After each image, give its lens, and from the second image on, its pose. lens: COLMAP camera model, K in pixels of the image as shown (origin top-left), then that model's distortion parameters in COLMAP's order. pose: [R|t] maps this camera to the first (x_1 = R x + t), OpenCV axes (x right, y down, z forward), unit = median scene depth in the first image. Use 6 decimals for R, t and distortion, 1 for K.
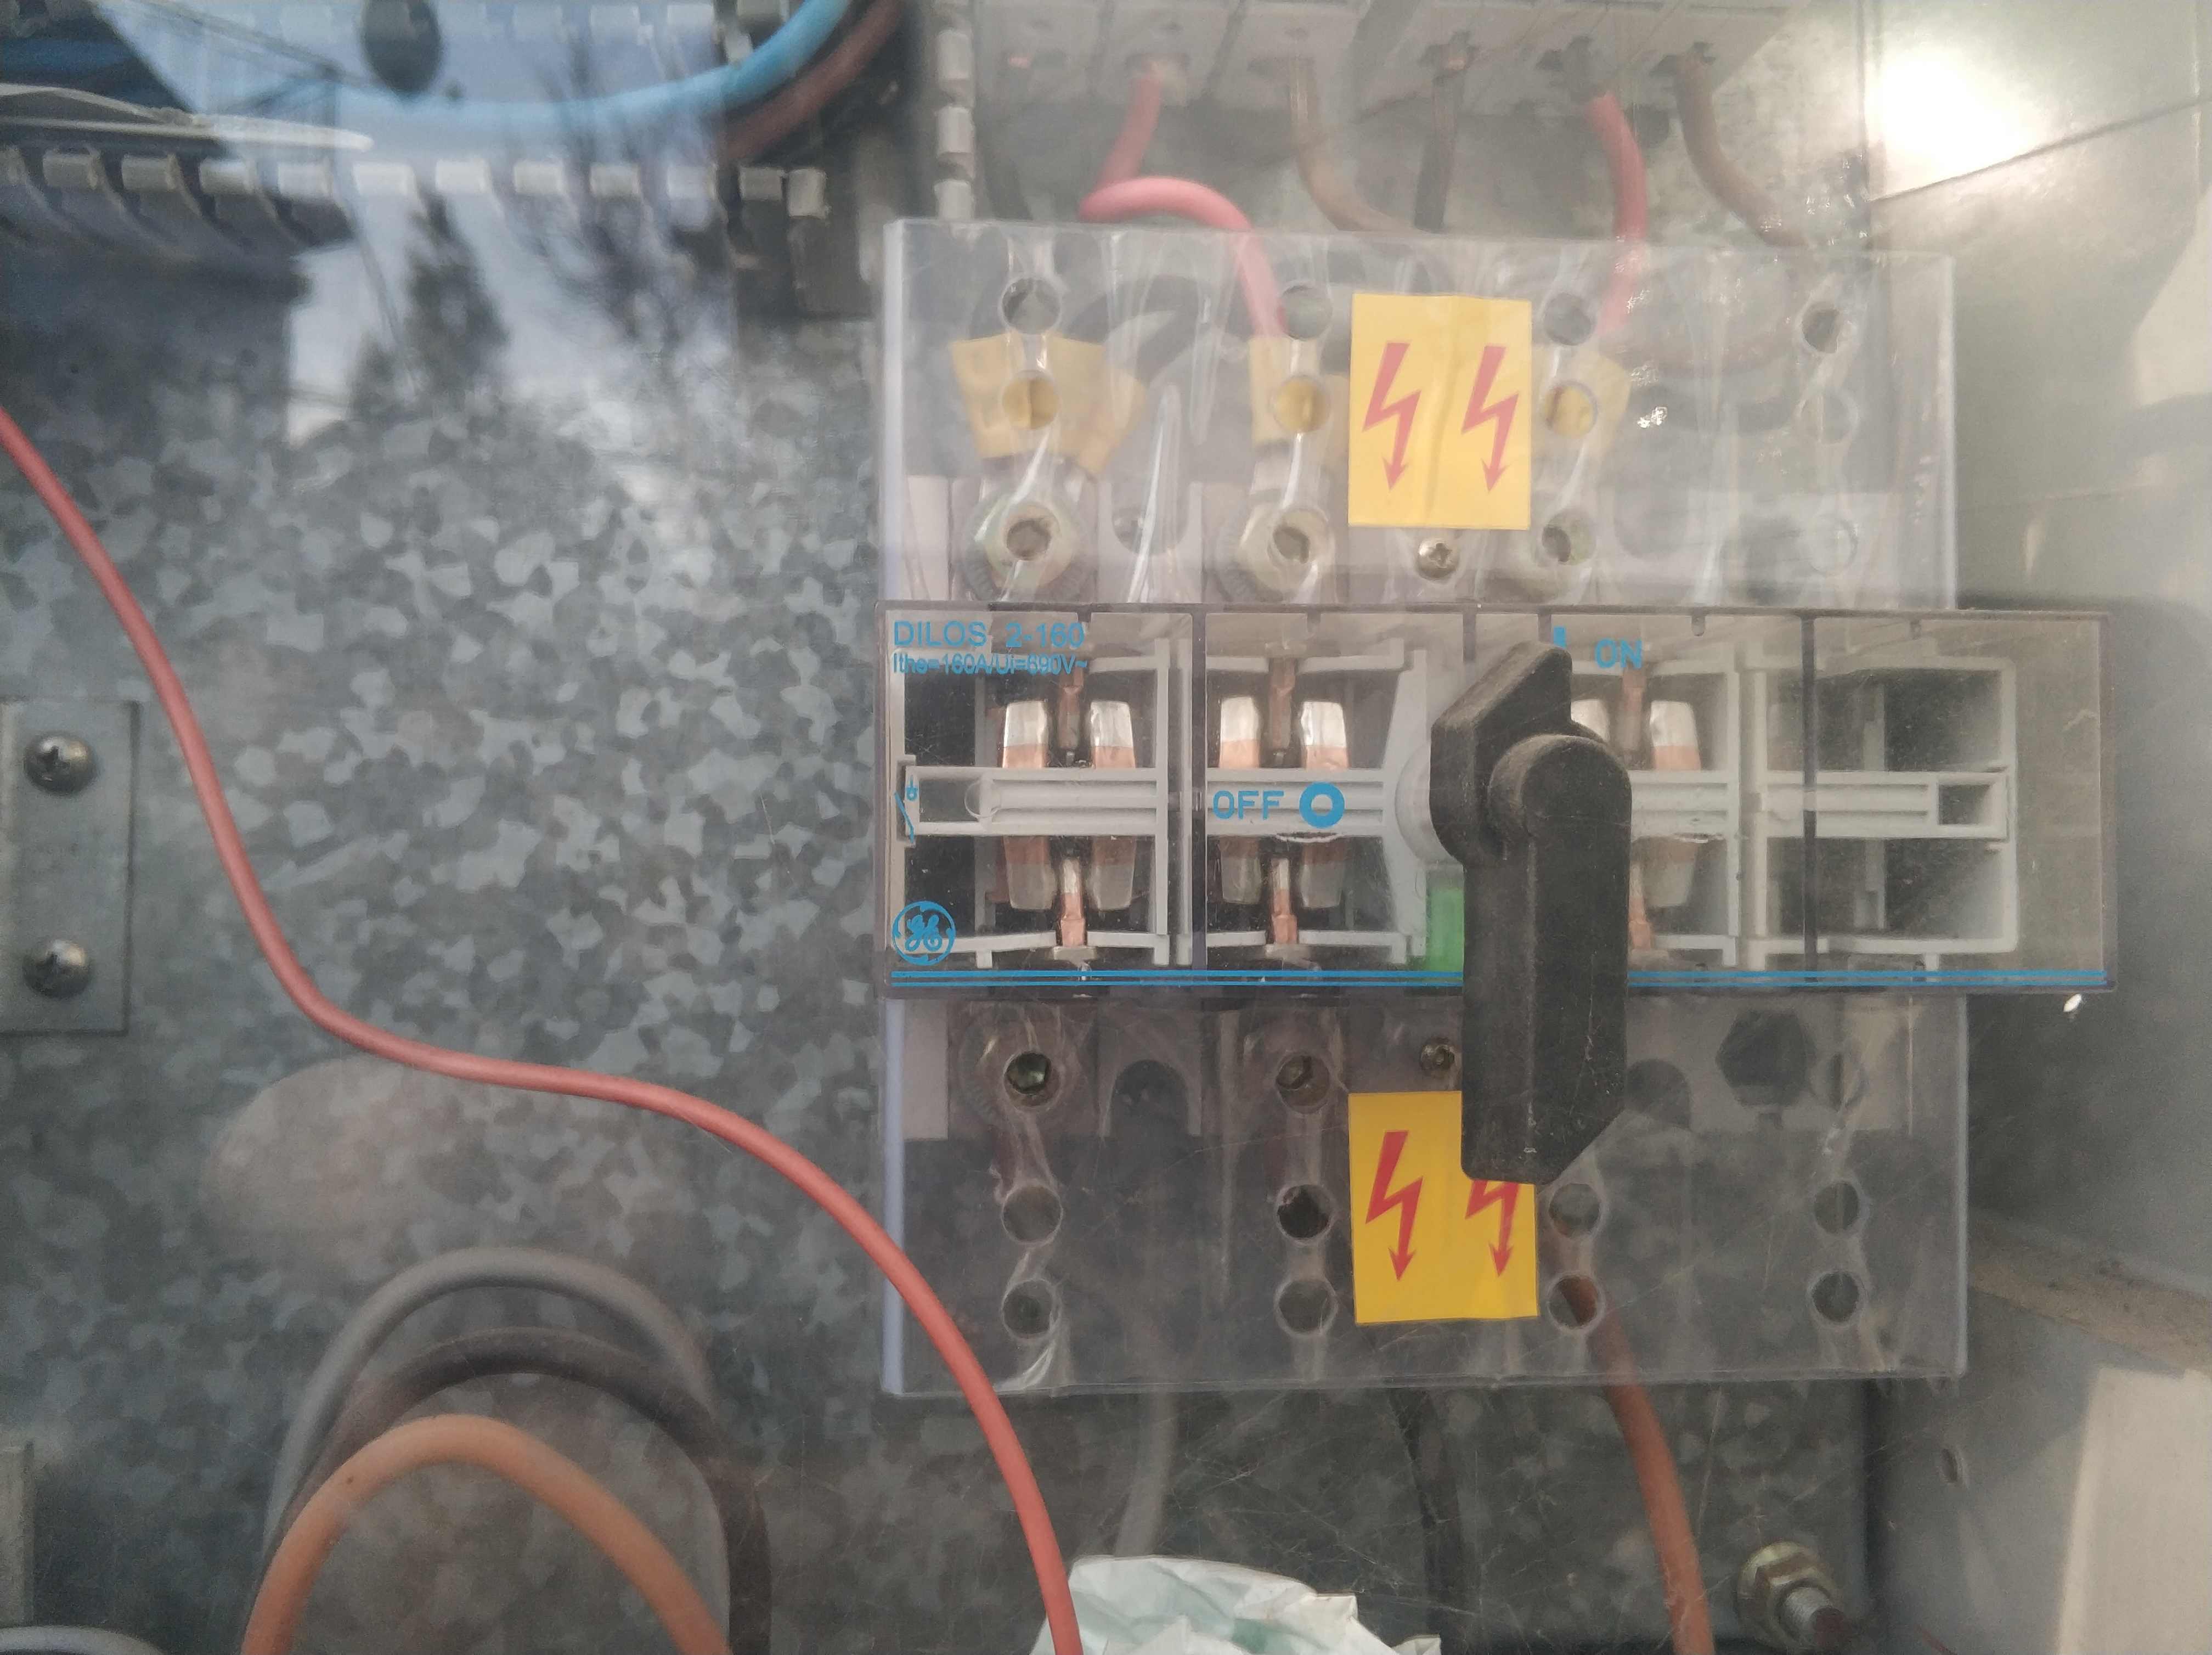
lens RADIAL K [[1841.9, 0, 1103.5], [0, 1841.9, 873.1], [0, 0, 1]] dist [0.114495, -0.362427]
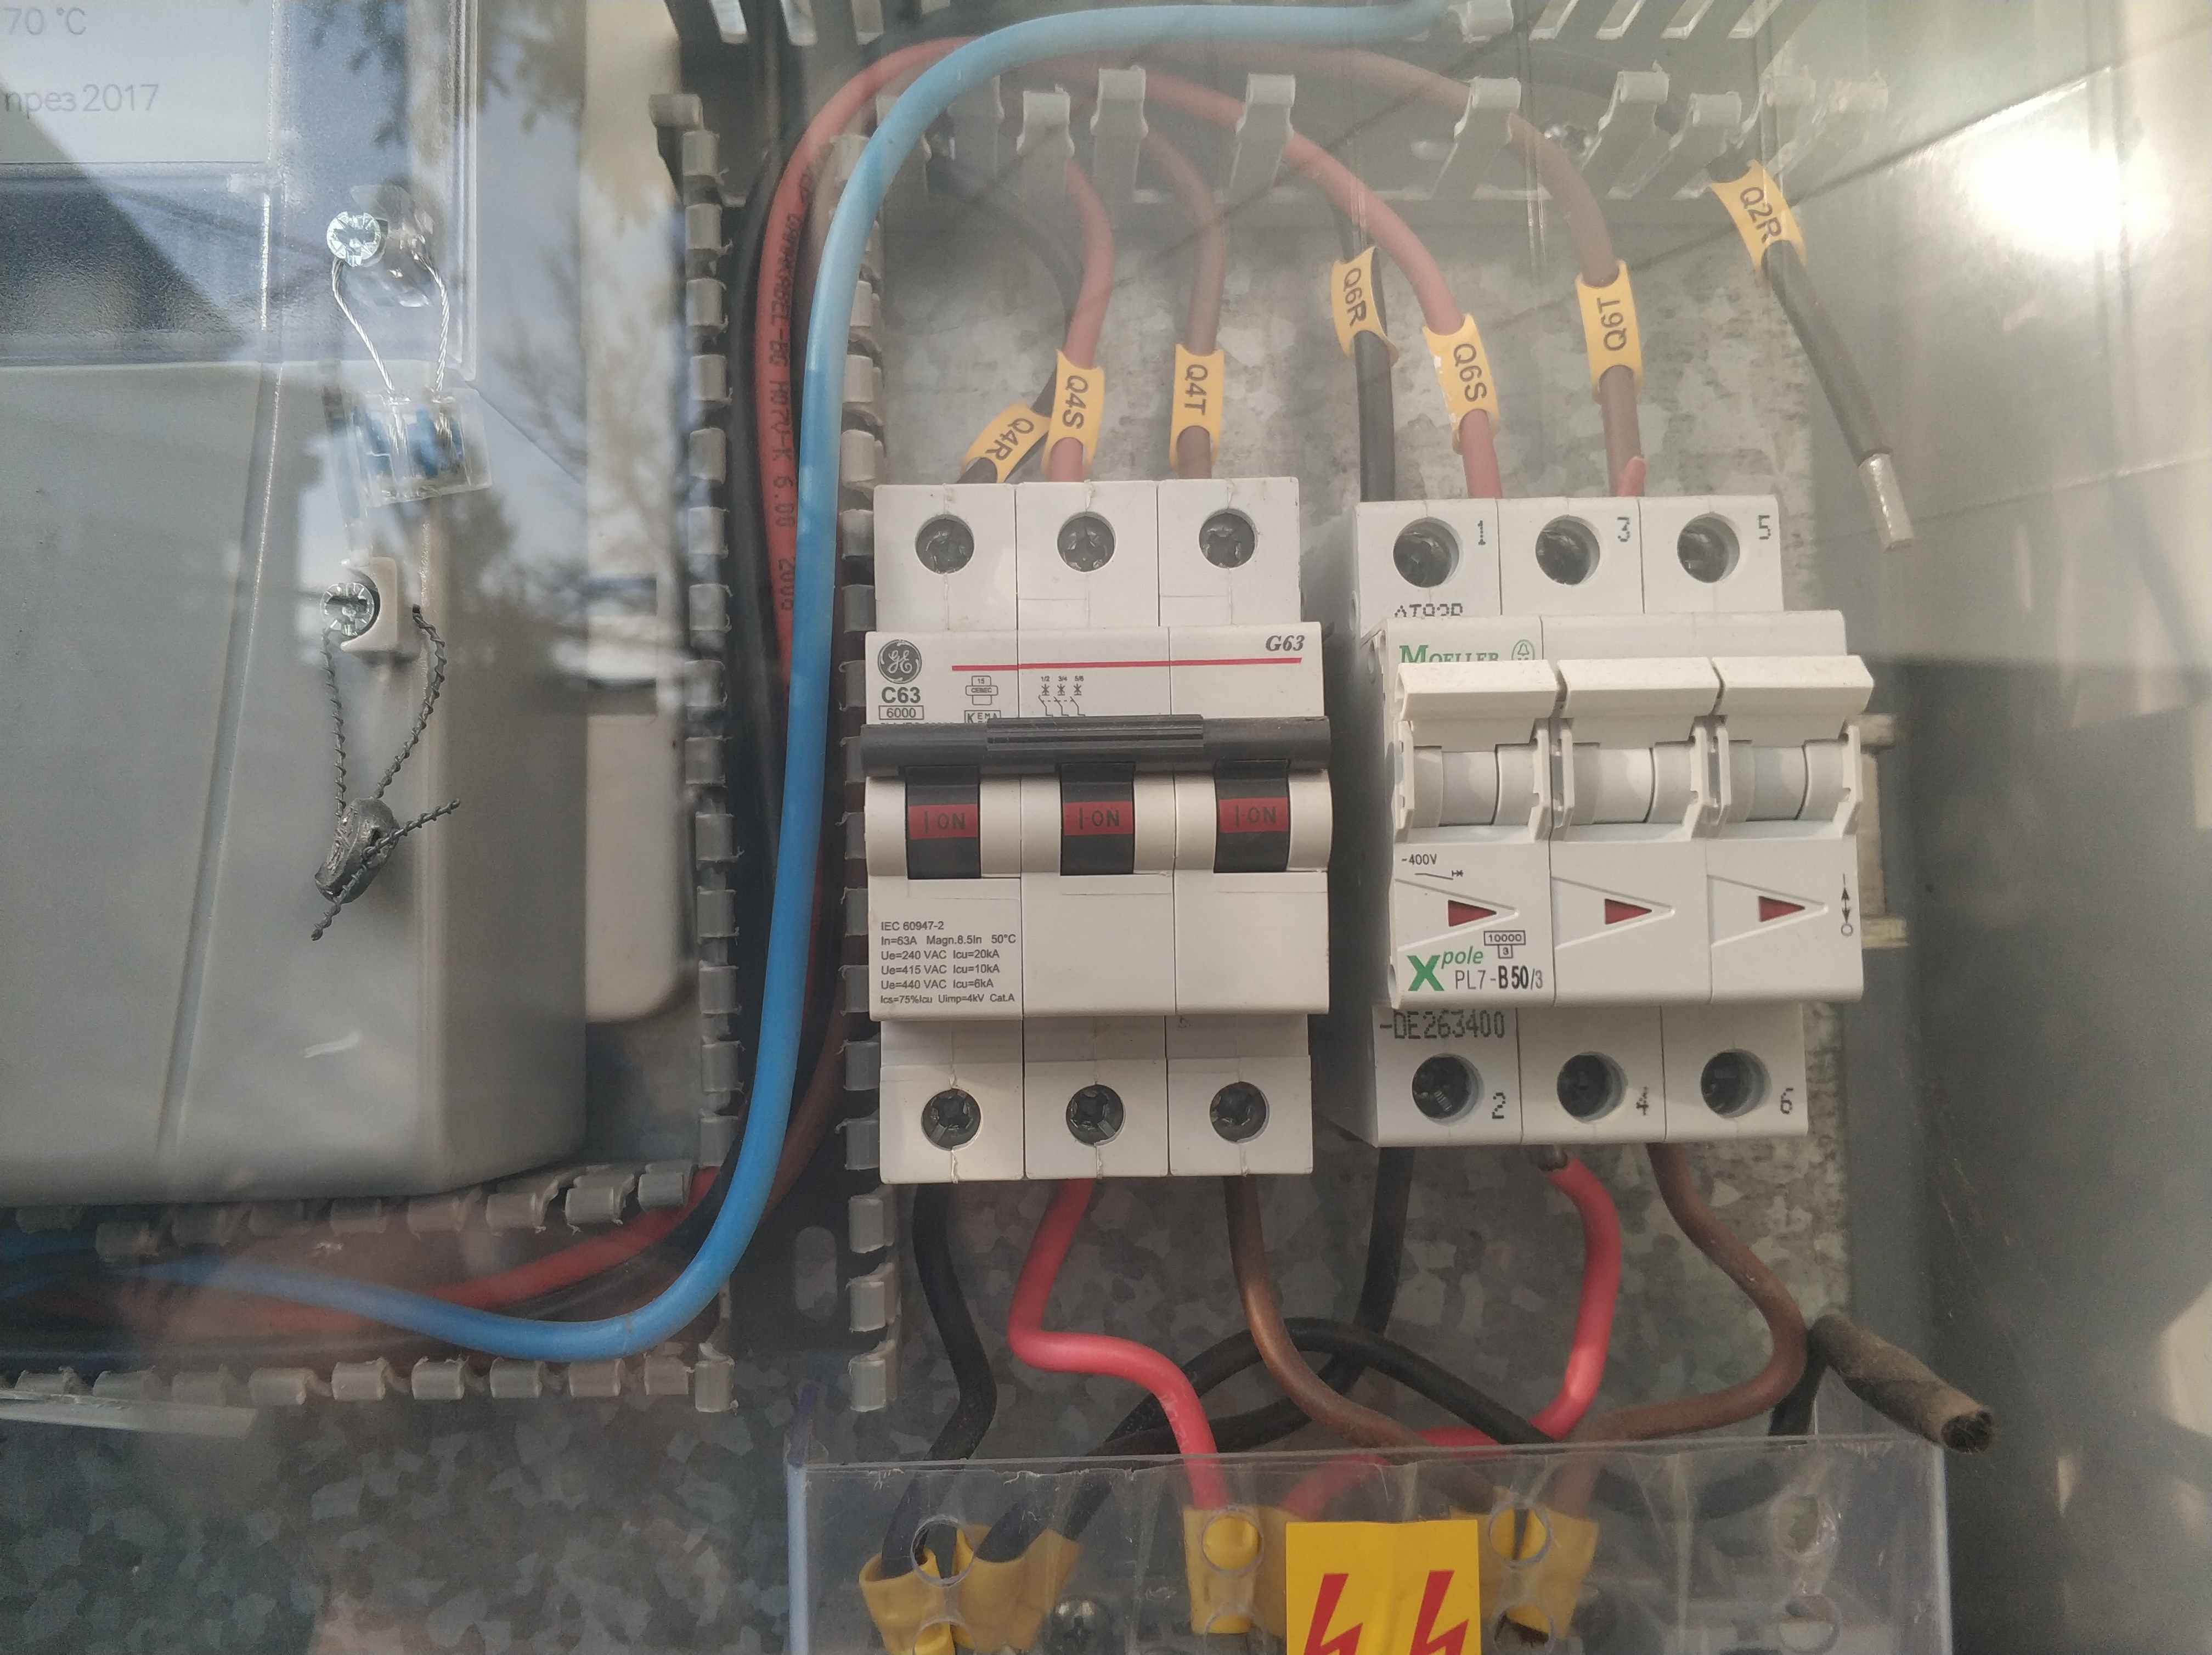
lens RADIAL K [[1841.9, 0, 1103.5], [0, 1841.9, 873.1], [0, 0, 1]] dist [0.114495, -0.362427]
pose [[0.998668, -0.019927, -0.047587, 0.079539], [0.017488, 0.998540, -0.051113, -0.505270], [0.048536, 0.050213, 0.997558, 0.036009]]
